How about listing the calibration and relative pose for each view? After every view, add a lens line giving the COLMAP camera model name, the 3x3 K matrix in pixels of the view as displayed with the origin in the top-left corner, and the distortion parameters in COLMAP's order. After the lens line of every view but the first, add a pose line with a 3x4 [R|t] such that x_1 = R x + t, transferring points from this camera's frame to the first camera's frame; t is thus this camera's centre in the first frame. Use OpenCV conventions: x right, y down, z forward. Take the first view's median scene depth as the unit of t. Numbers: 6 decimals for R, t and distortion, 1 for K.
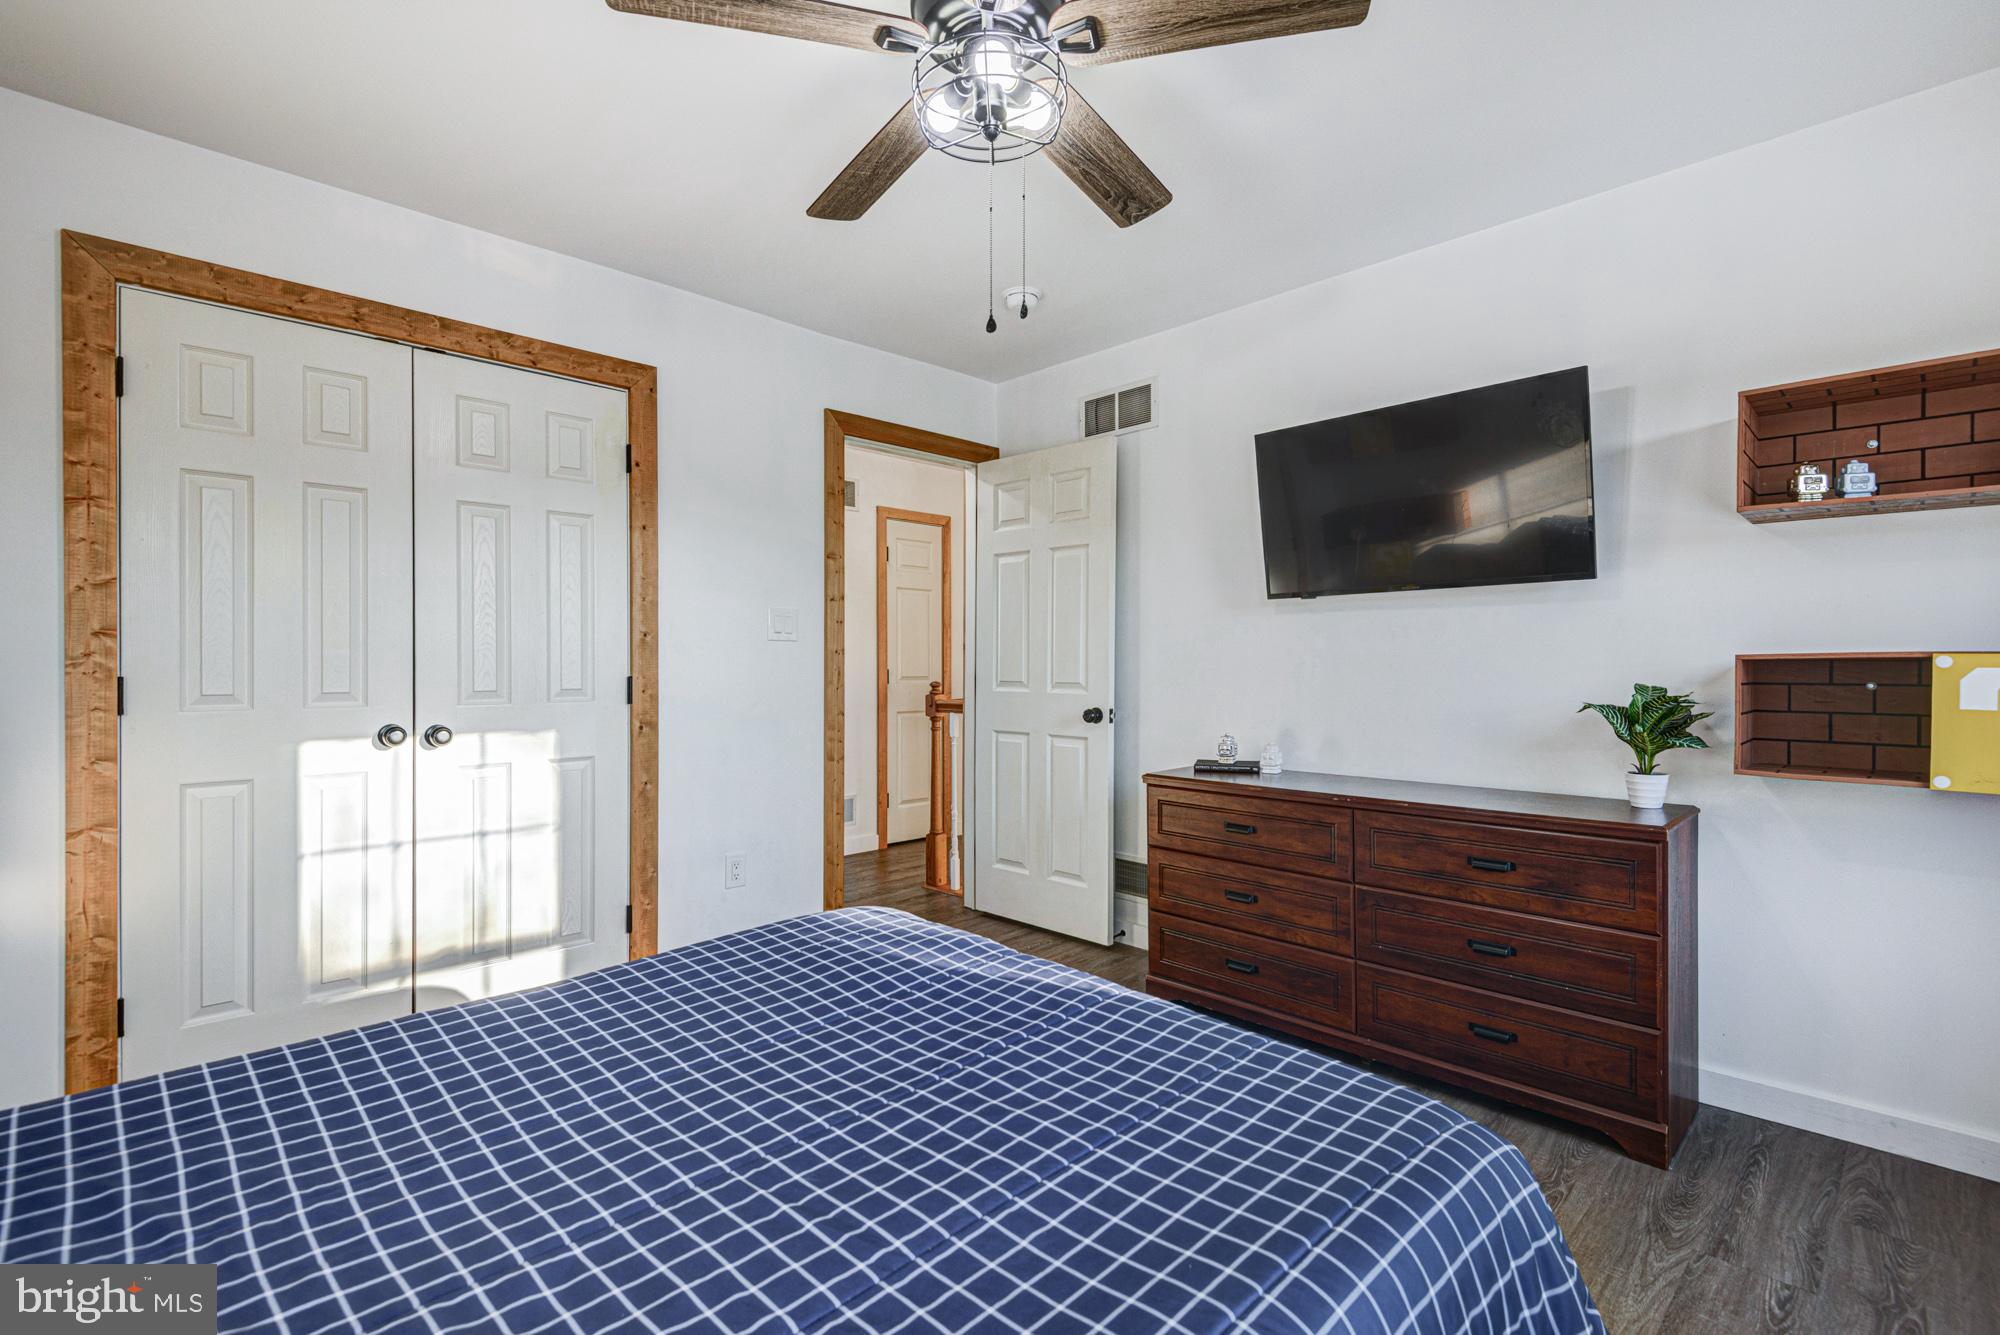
lens RADIAL K [[907.4, 0, 992.5], [0, 907.4, 672.3], [0, 0, 1]] dist [0.031015, -0.022225]
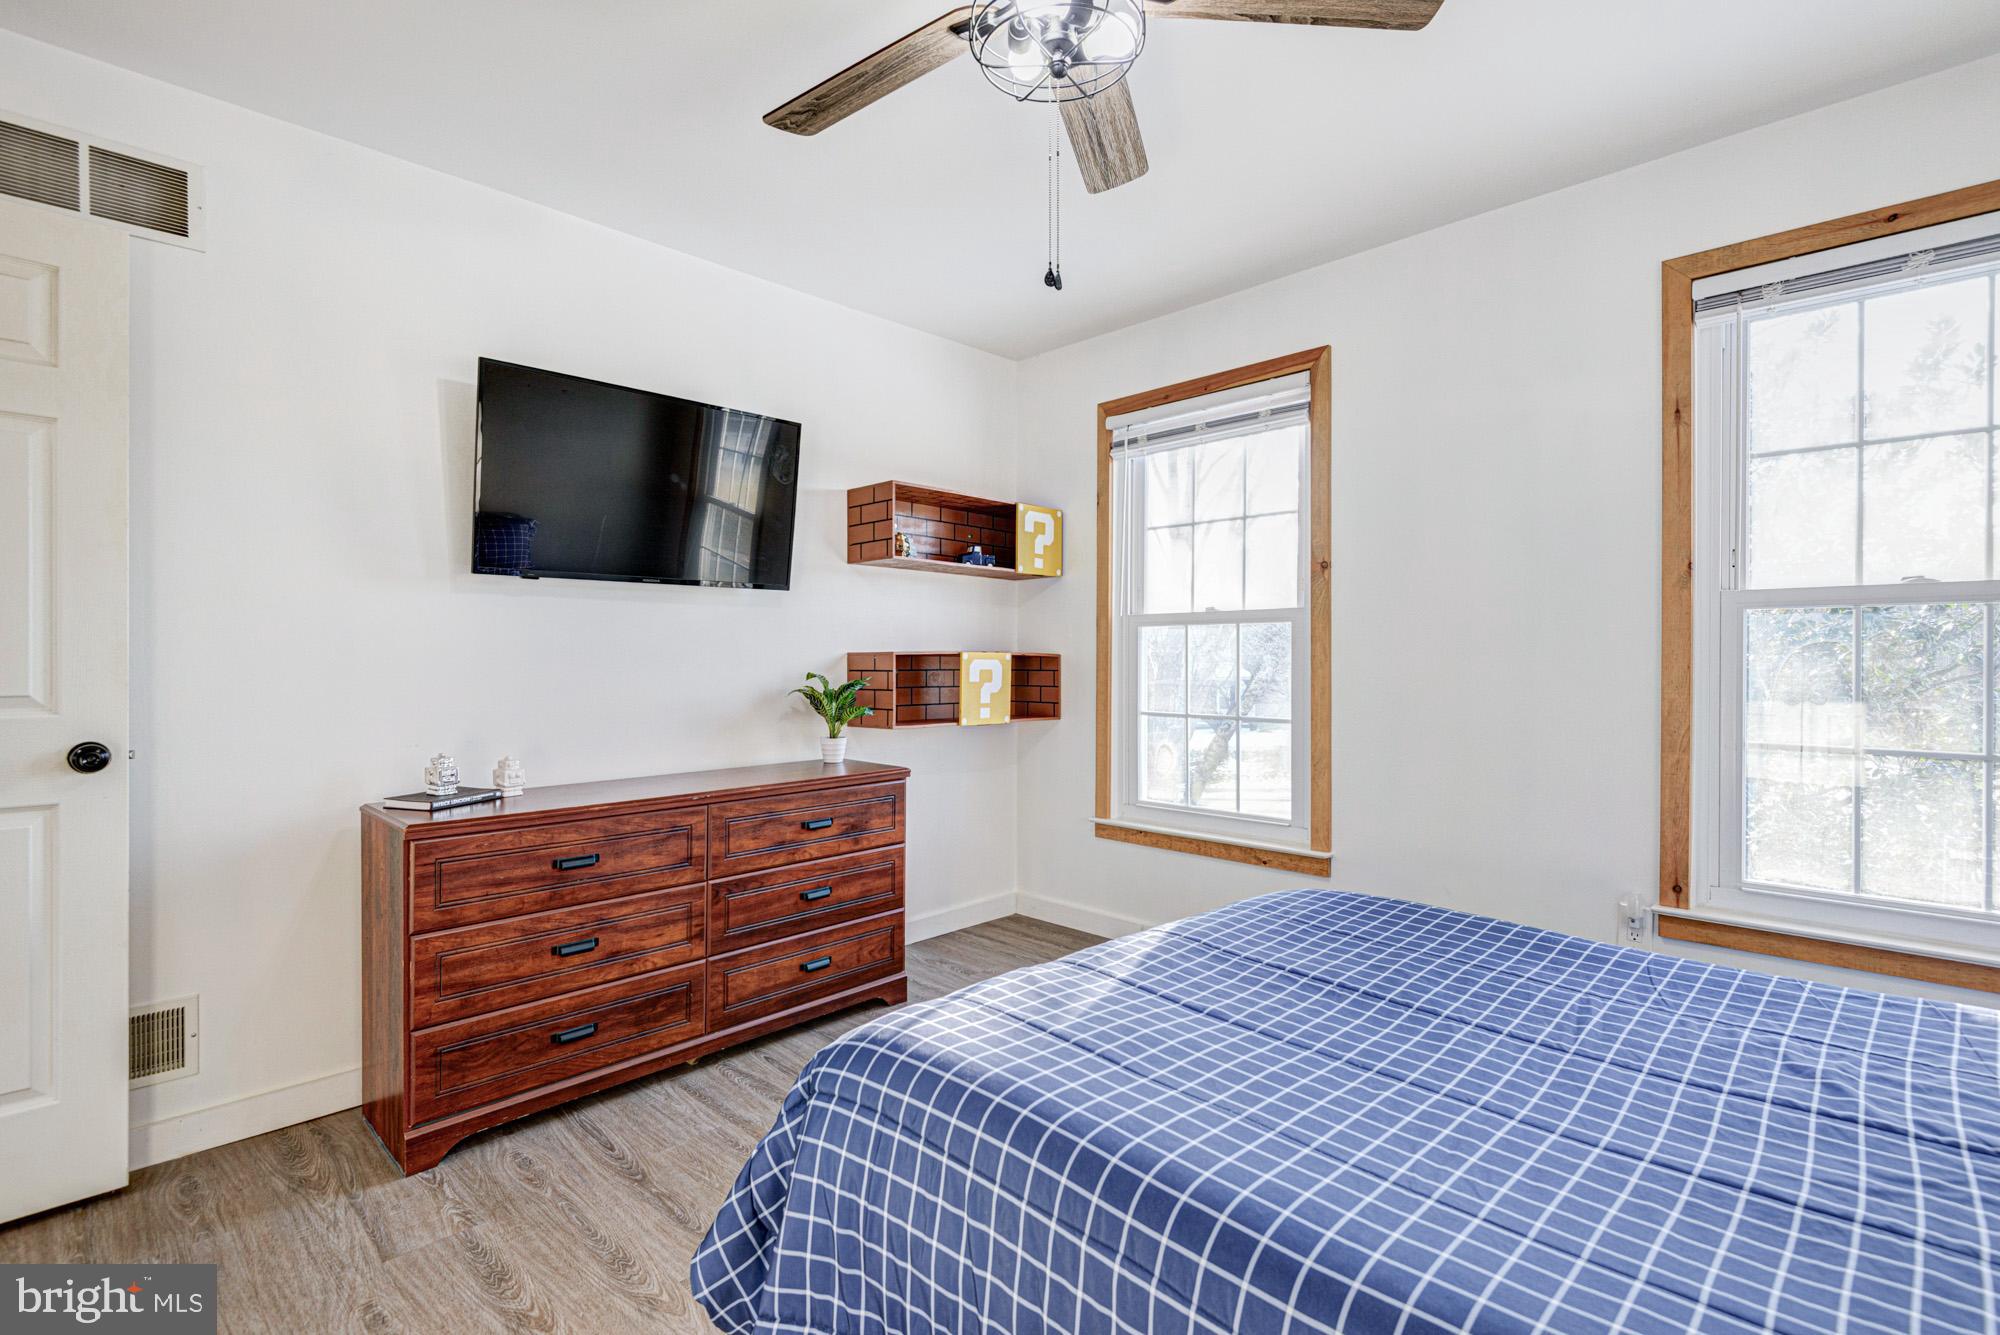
lens RADIAL K [[907.4, 0, 992.5], [0, 907.4, 672.3], [0, 0, 1]] dist [0.031015, -0.022225]
pose [[-0.023031, -0.007845, 0.999704, -0.585740], [0.013496, 0.999876, 0.008157, 0.003388], [-0.999644, 0.013680, -0.022922, 0.709507]]
